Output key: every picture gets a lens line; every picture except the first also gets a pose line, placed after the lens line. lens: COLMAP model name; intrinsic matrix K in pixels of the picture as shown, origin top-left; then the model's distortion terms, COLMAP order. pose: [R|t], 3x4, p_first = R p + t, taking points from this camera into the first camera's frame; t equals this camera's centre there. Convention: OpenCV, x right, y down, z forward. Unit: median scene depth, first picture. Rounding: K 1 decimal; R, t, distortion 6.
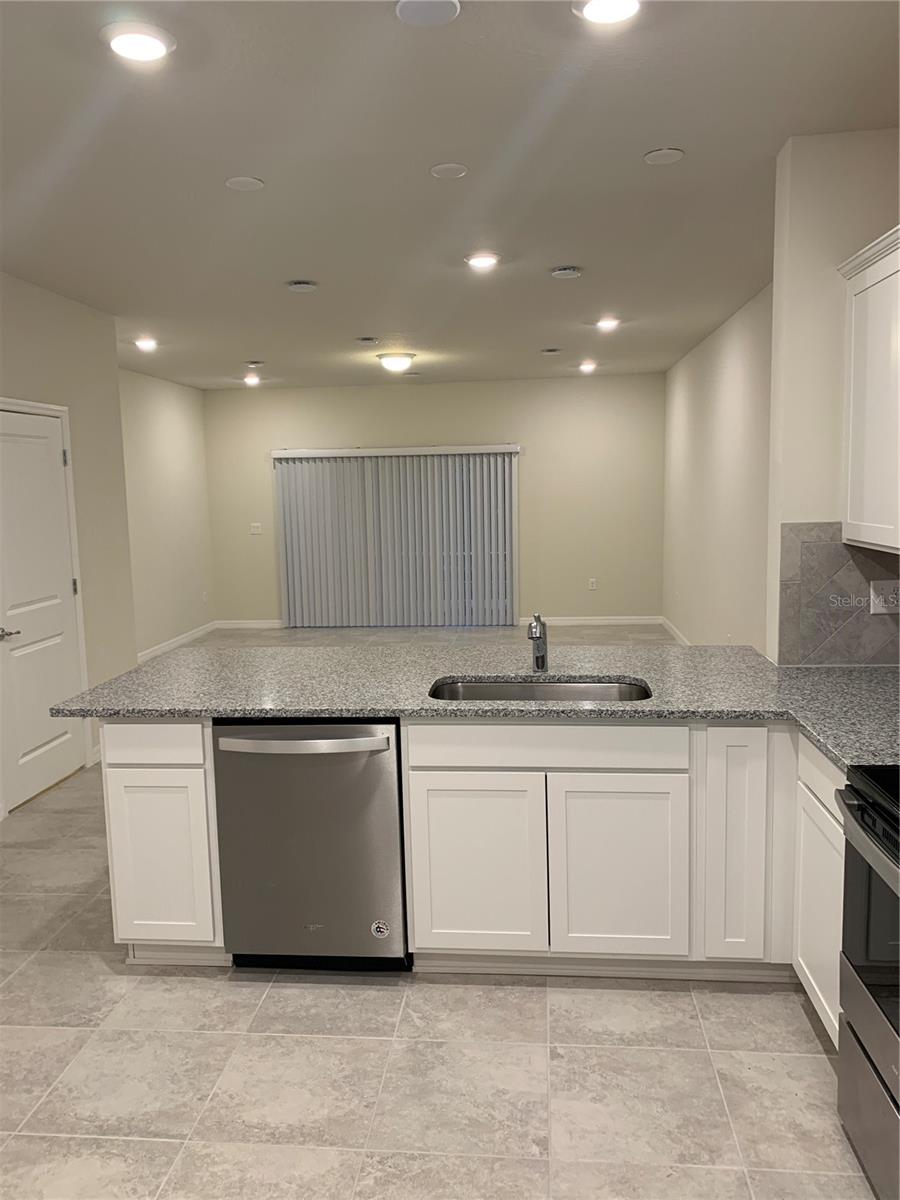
lens RADIAL K [[913.8, 0, 450.0], [0, 913.8, 600.0], [0, 0, 1]] dist [0.046663, -0.000011]
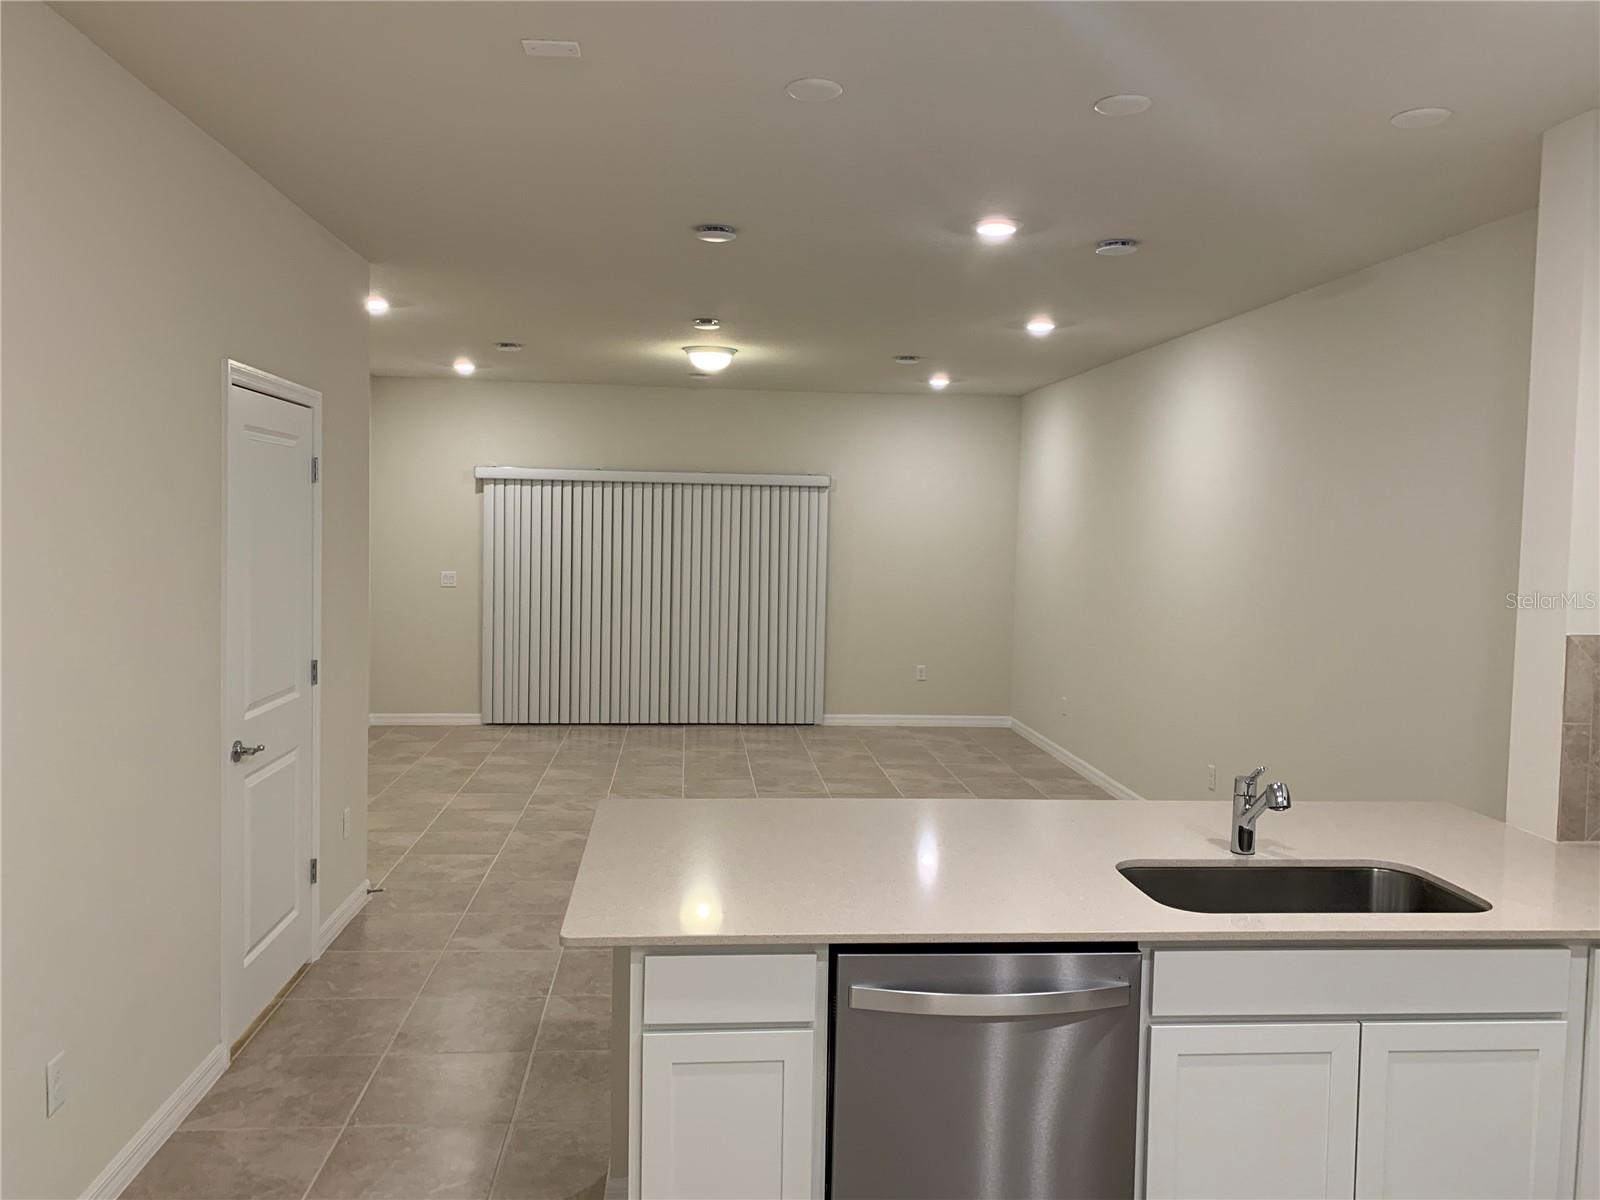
lens RADIAL K [[1208.7, 0, 821.2], [0, 1208.7, 570.5], [0, 0, 1]] dist [-0.004627, -0.003259]
pose [[0.982958, 0.041863, 0.178999, -0.135657], [-0.026052, 0.995620, -0.089787, -0.011606], [-0.181973, 0.083594, 0.979744, 0.075192]]
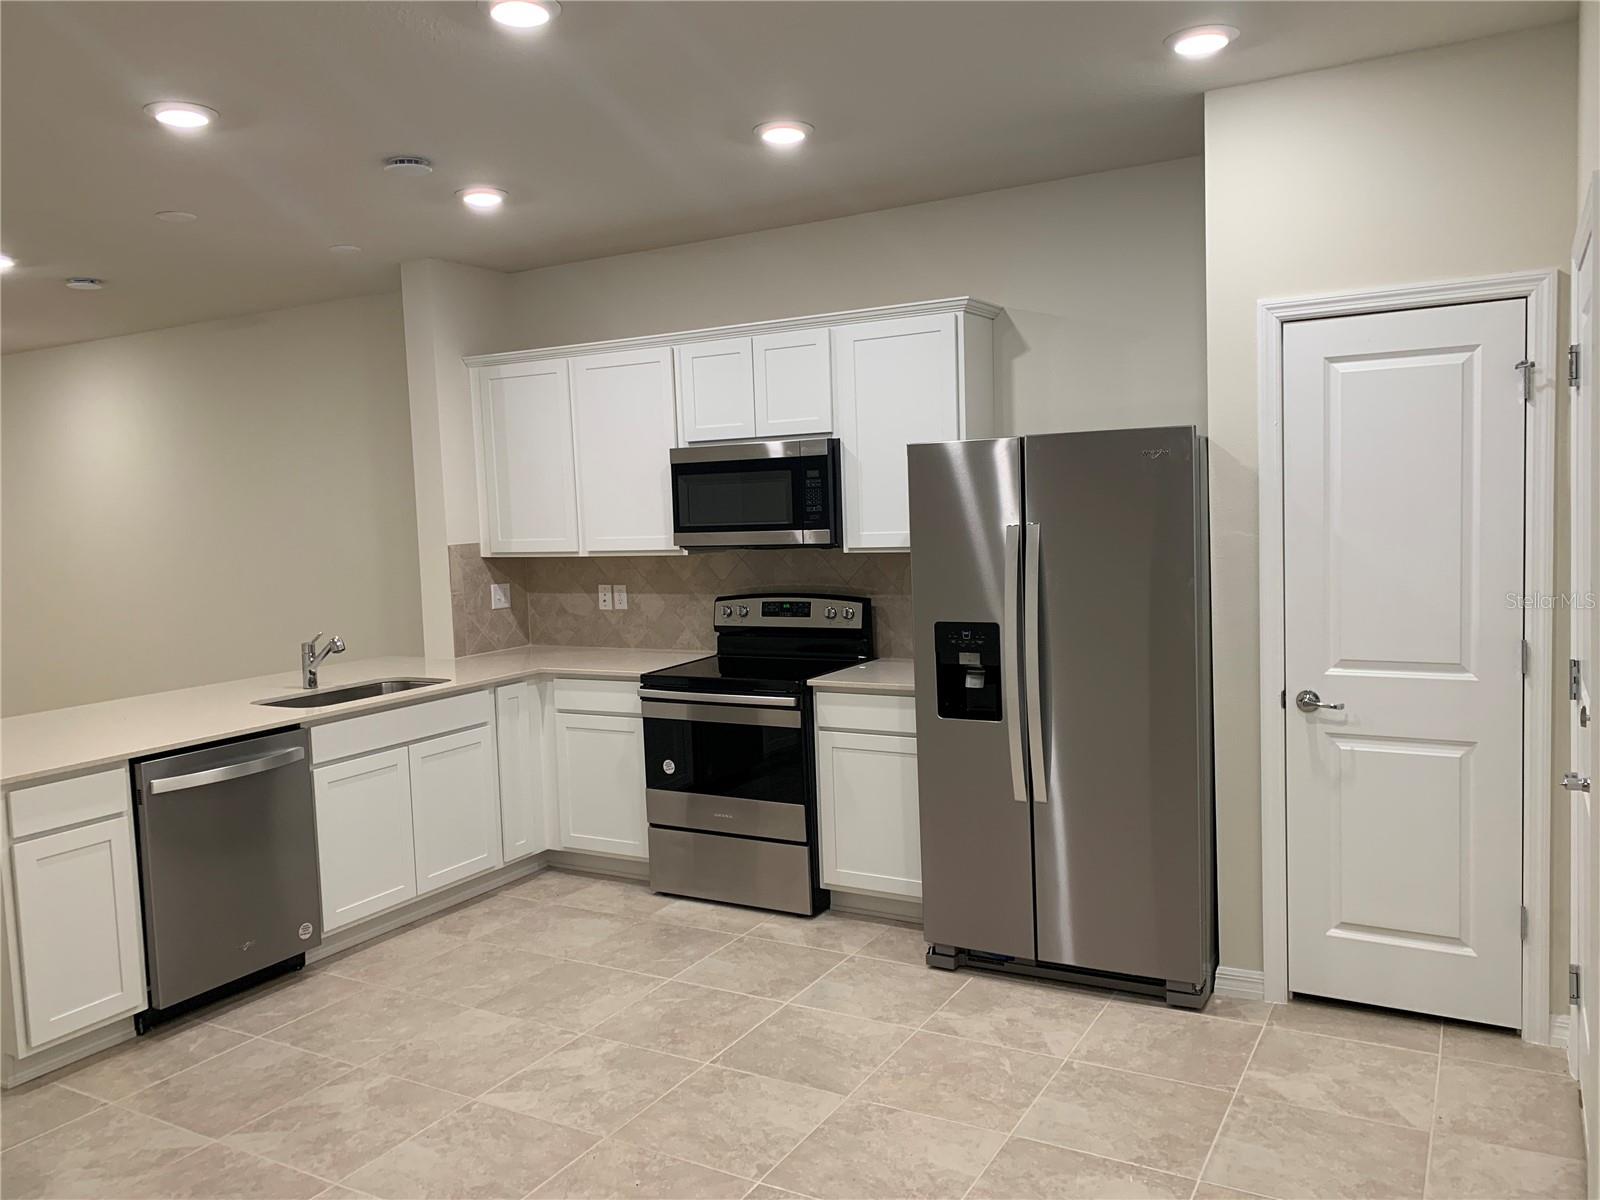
lens RADIAL K [[1218.4, 0, 800.0], [0, 1218.4, 600.0], [0, 0, 1]] dist [0.046663, -0.000011]
pose [[0.416897, -0.065917, 0.906561, -0.368797], [0.139647, 0.990171, 0.007778, 0.018705], [-0.898163, 0.123356, 0.422004, -0.057135]]
